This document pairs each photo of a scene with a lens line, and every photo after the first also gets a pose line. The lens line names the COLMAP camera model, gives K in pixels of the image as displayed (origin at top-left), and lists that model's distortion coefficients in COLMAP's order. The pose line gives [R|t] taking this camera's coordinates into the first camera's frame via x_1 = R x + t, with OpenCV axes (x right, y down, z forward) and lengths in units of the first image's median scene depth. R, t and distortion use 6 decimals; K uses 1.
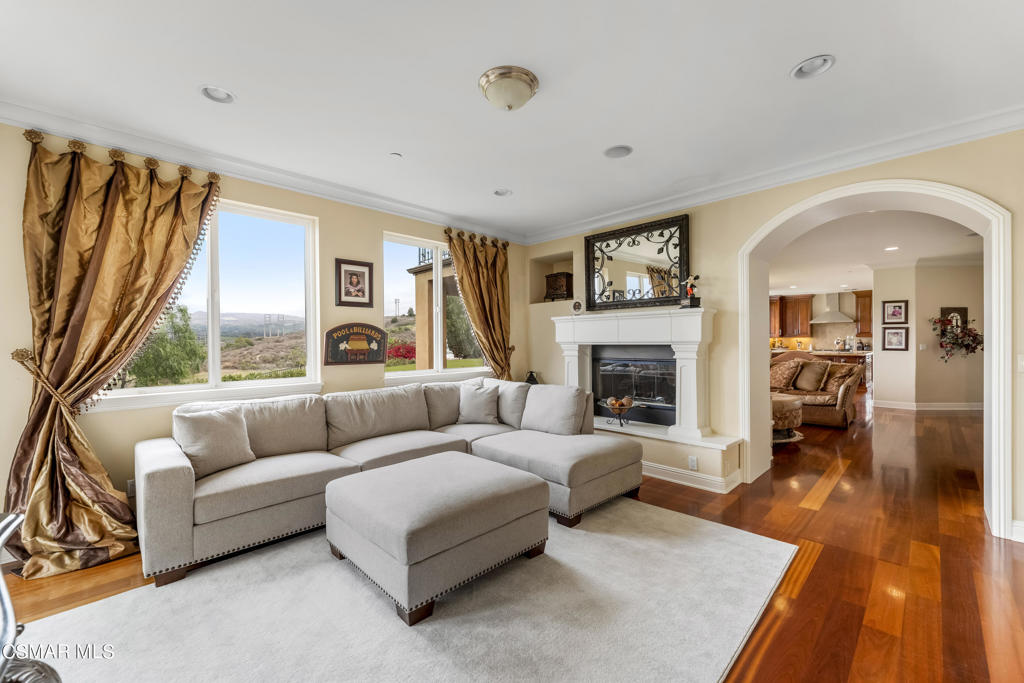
lens RADIAL K [[415.7, 0, 510.6], [0, 415.7, 341.2], [0, 0, 1]] dist [0.004663, -0.002979]
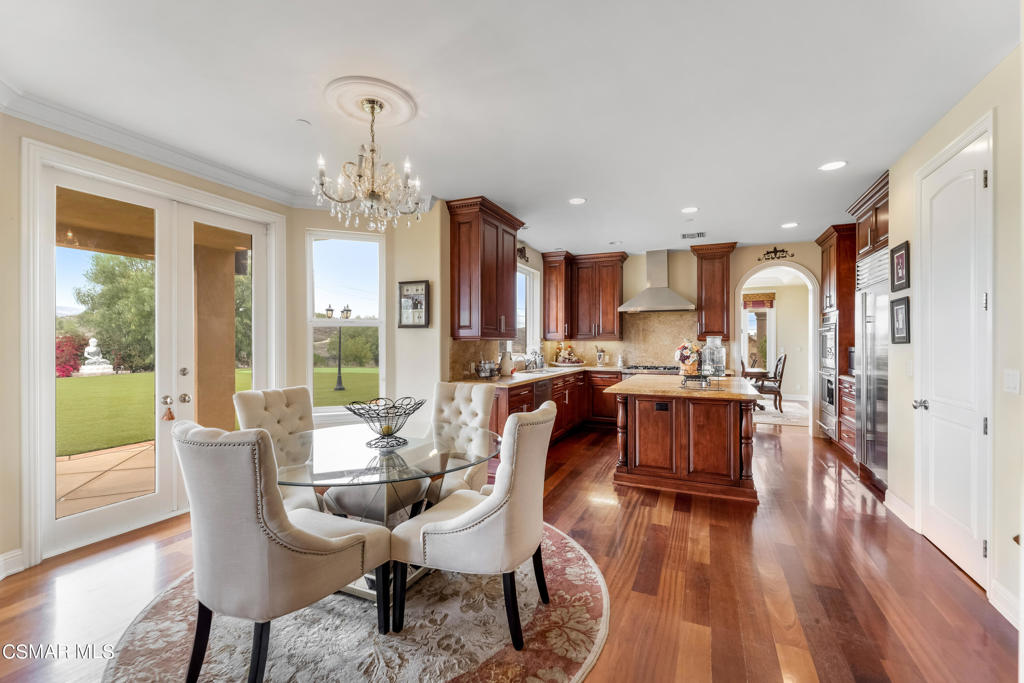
lens RADIAL K [[430.0, 0, 518.1], [0, 430.0, 341.3], [0, 0, 1]] dist [0.000751, -0.000466]
pose [[0.927244, 0.007332, 0.374387, 0.730053], [-0.005815, 0.999970, -0.005183, -0.008826], [-0.374413, 0.002629, 0.927258, 0.999196]]
